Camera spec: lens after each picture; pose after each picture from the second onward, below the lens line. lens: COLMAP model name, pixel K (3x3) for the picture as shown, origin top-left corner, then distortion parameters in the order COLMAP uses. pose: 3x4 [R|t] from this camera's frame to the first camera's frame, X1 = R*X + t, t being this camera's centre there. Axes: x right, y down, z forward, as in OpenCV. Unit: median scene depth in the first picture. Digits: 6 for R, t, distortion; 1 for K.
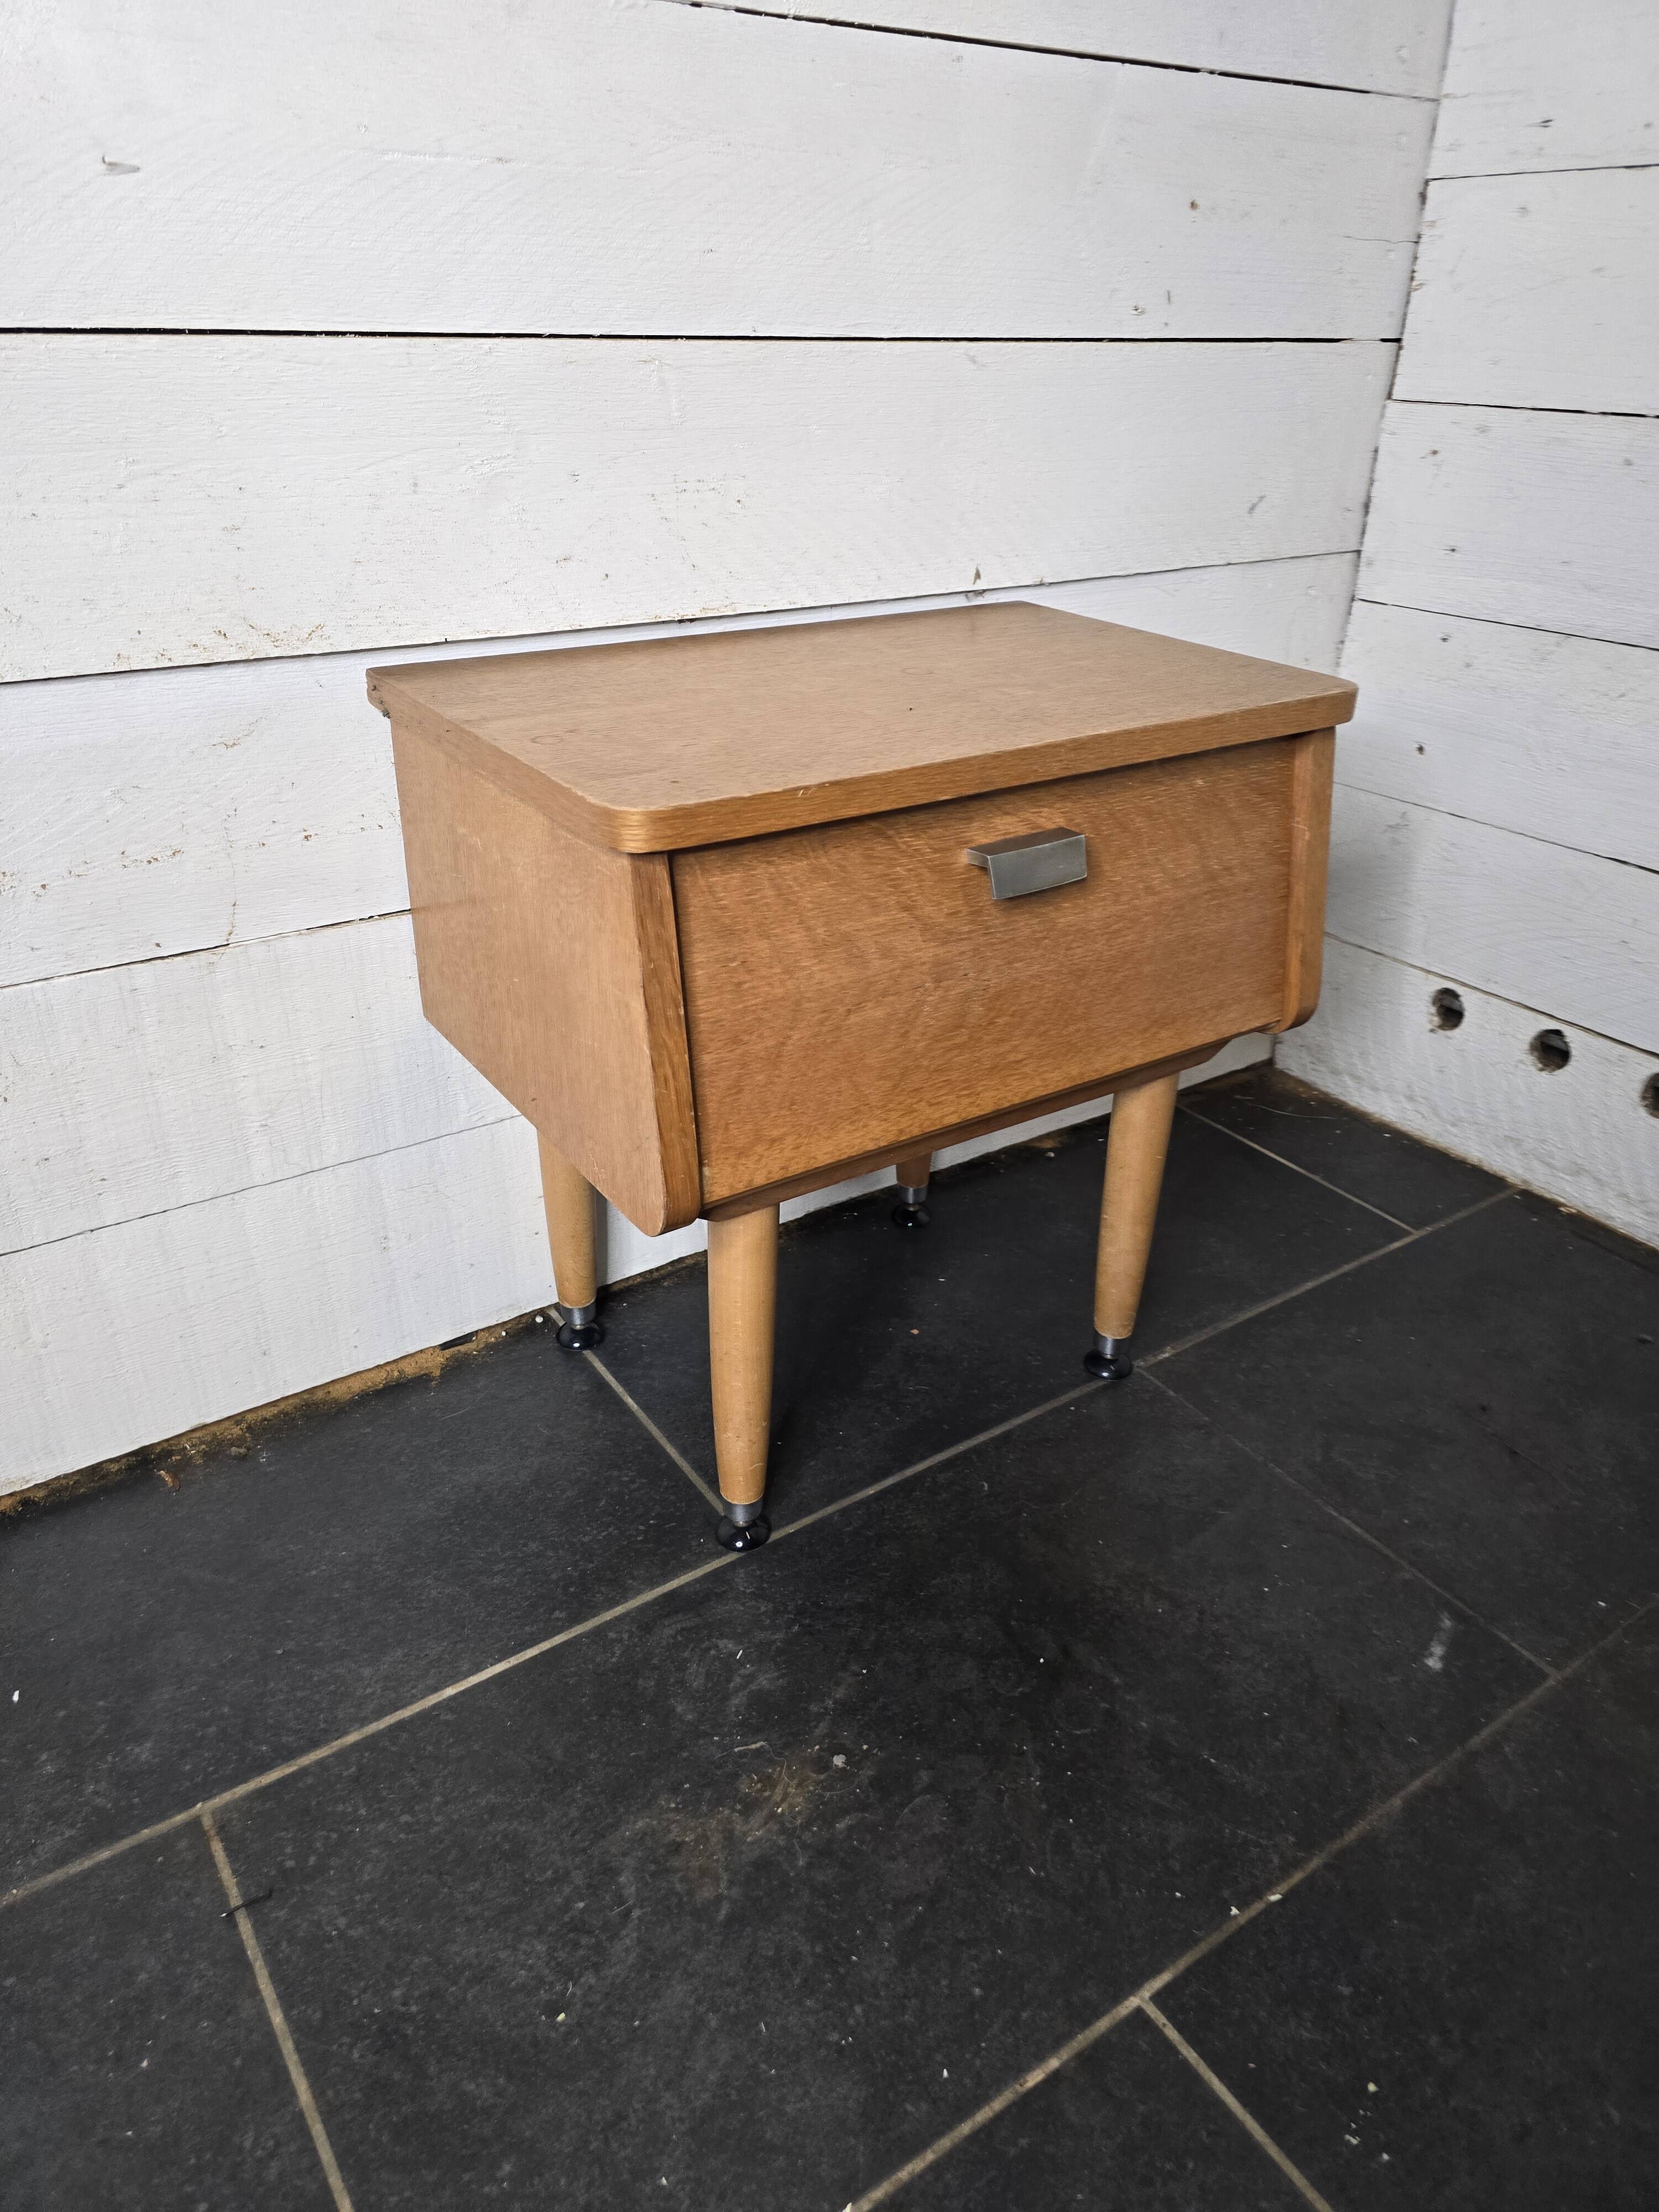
lens RADIAL K [[1539.7, 0, 810.2], [0, 1539.7, 1060.2], [0, 0, 1]] dist [0.041040, -0.063359]
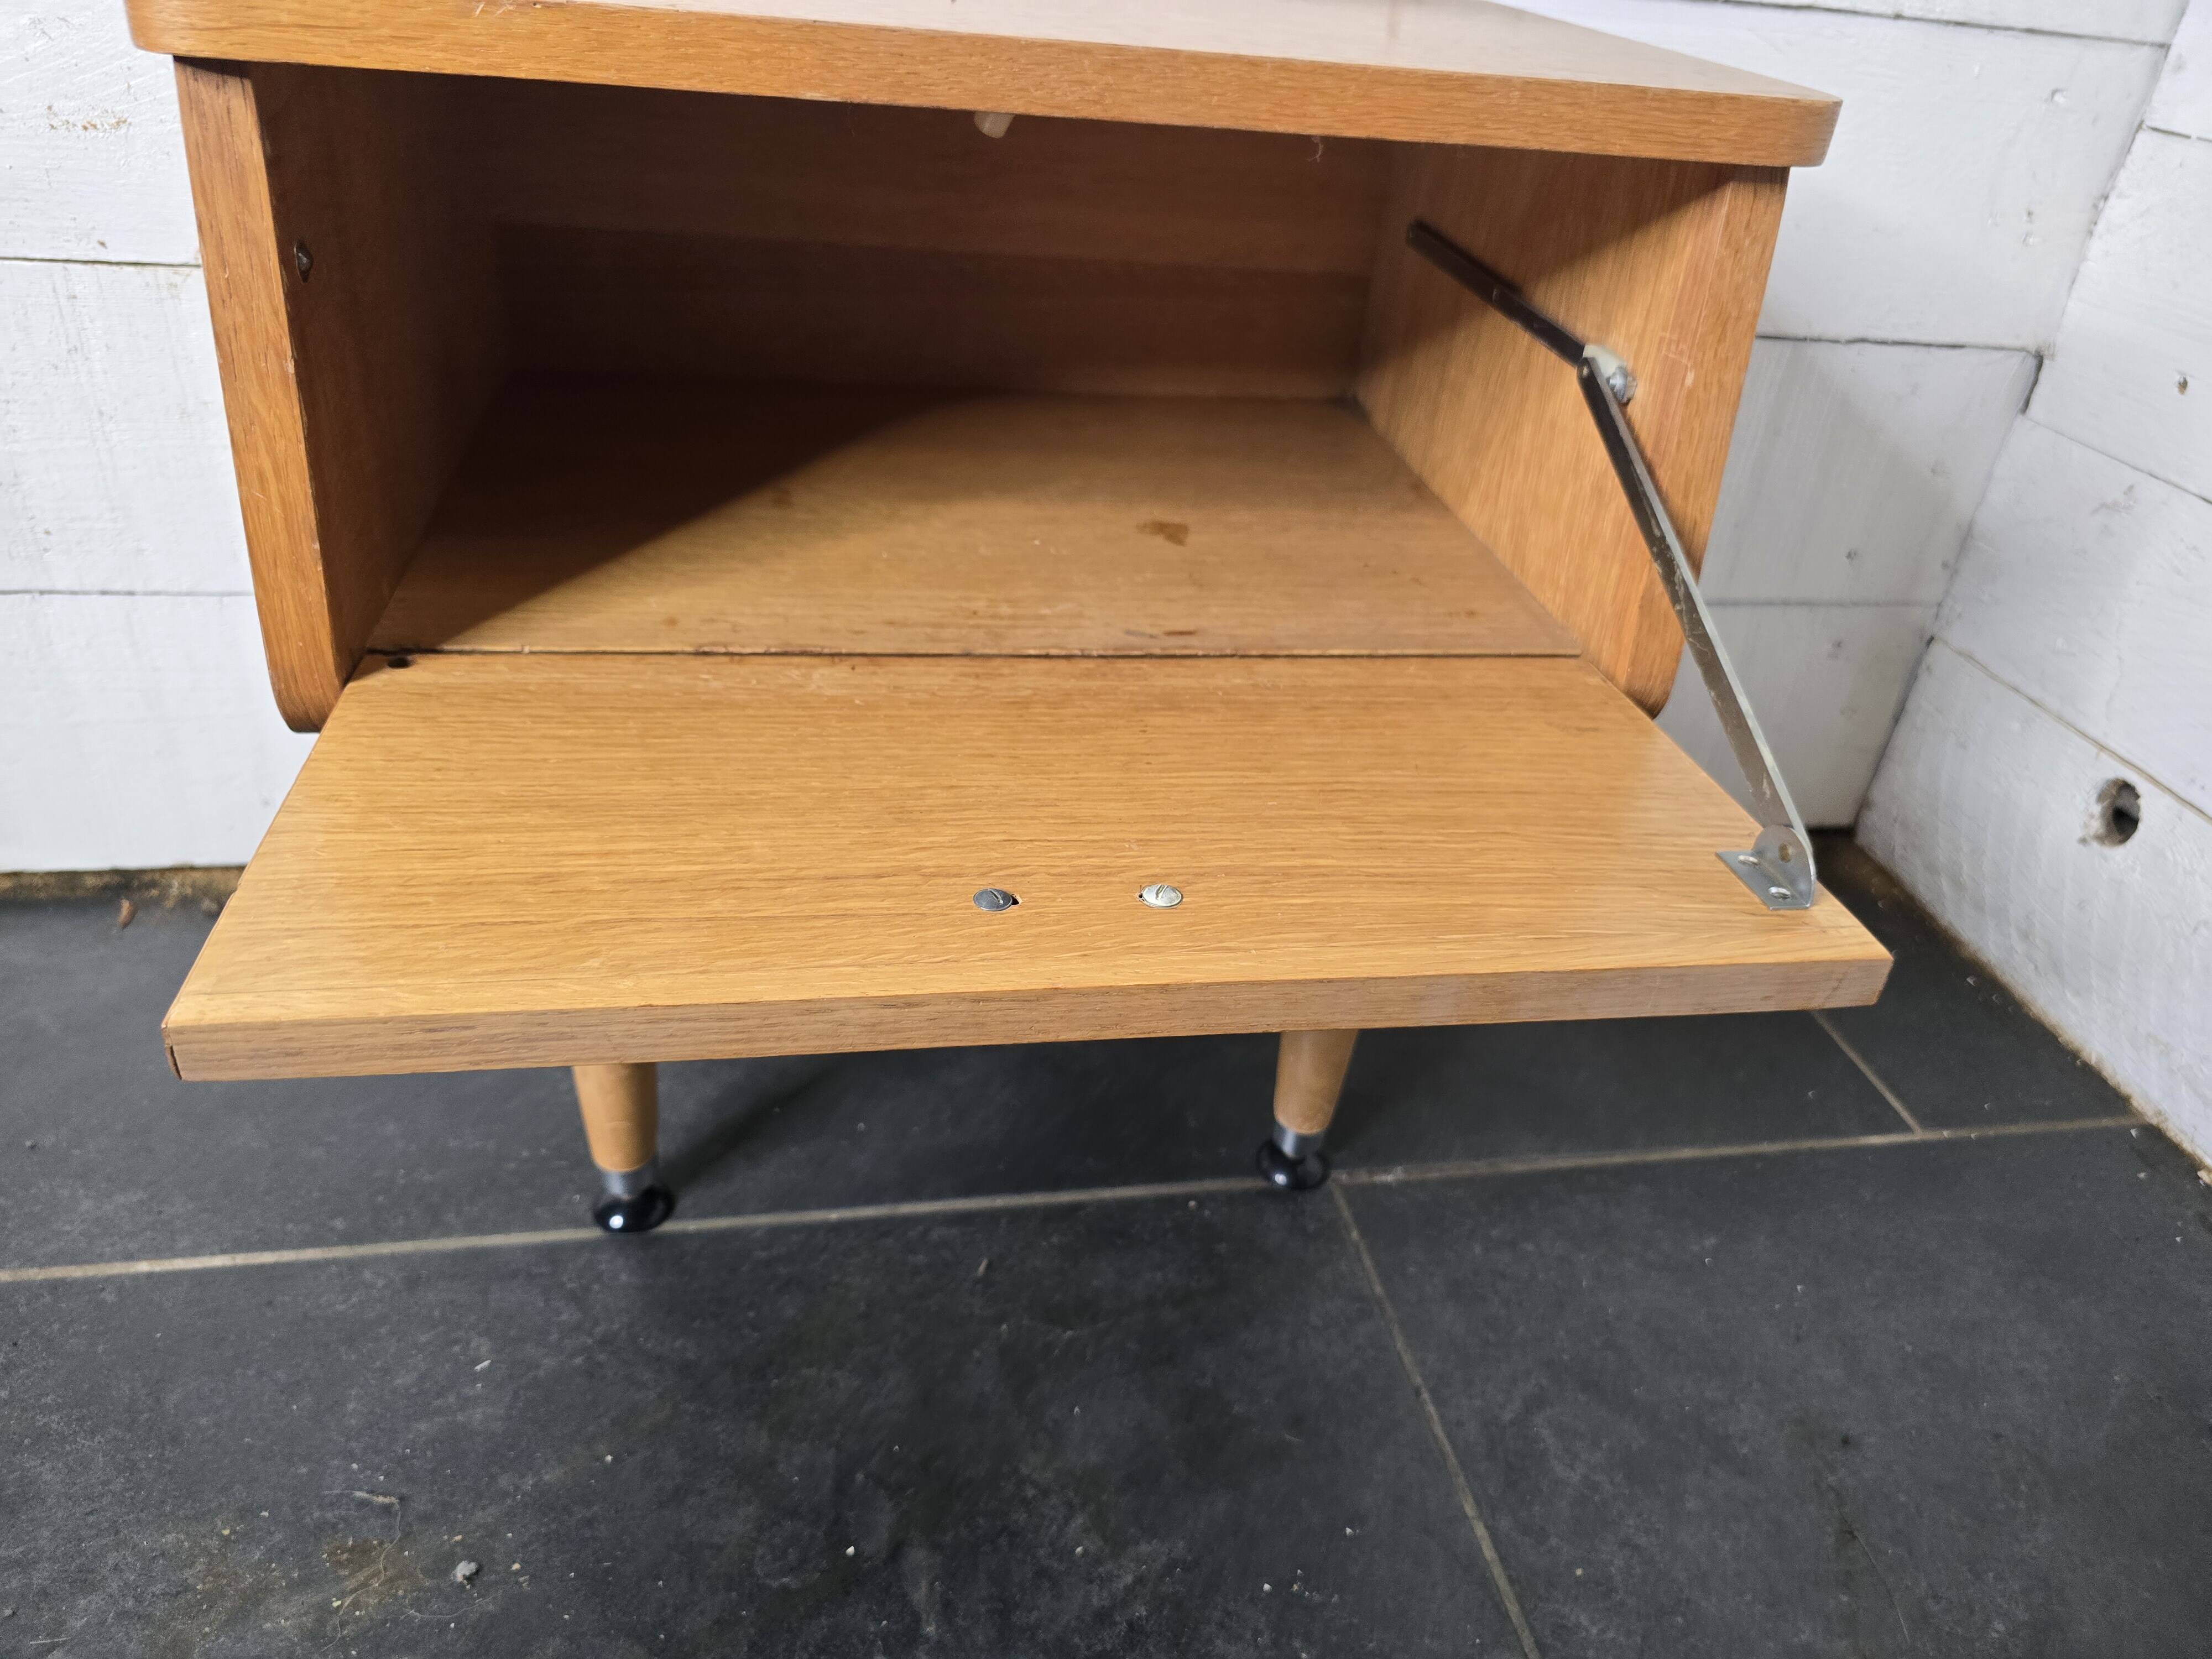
lens RADIAL K [[1555.7, 0, 1094.3], [0, 1555.7, 797.2], [0, 0, 1]] dist [0.037963, -0.059570]
pose [[0.912291, 0.262076, -0.314708, 0.374819], [-0.241365, 0.964865, 0.103821, -0.007827], [0.330860, -0.018755, 0.943494, 0.433882]]
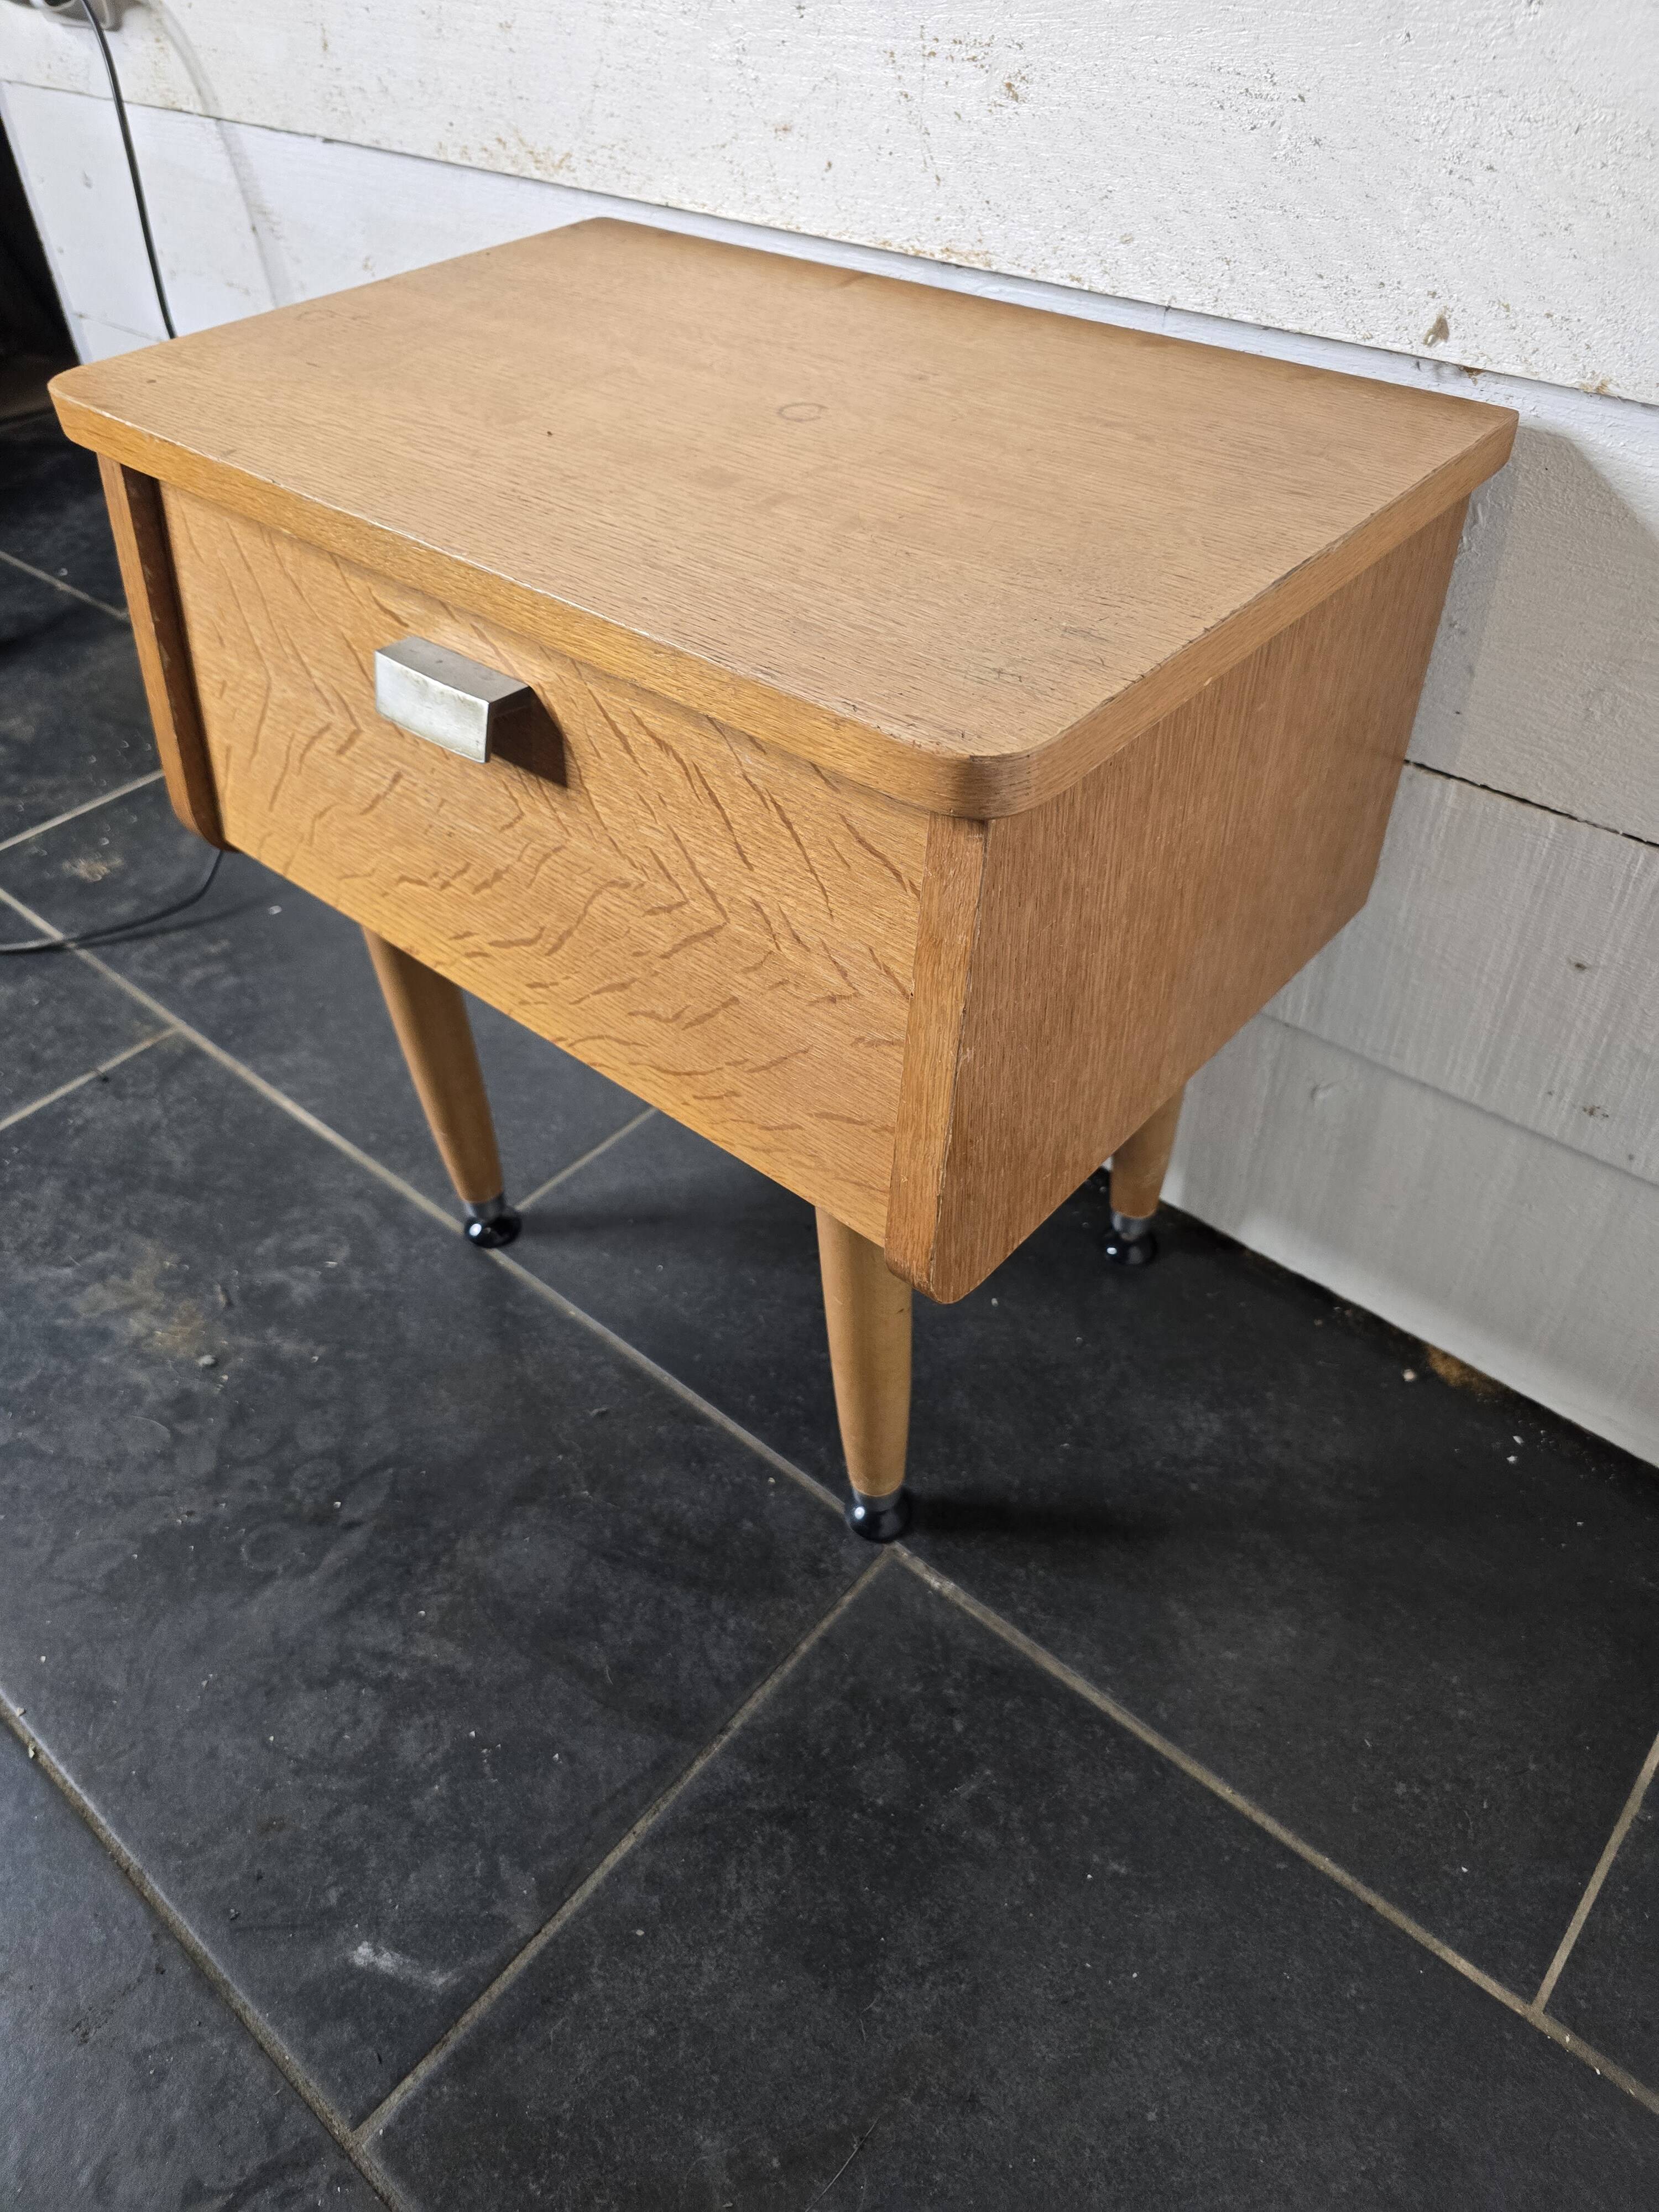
lens RADIAL K [[1542.5, 0, 825.2], [0, 1542.5, 1072.8], [0, 0, 1]] dist [0.025826, -0.043586]
pose [[0.259052, 0.623969, -0.737261, 0.760683], [-0.394655, 0.765071, 0.508835, -0.399238], [0.881555, 0.159149, 0.444446, 0.826802]]
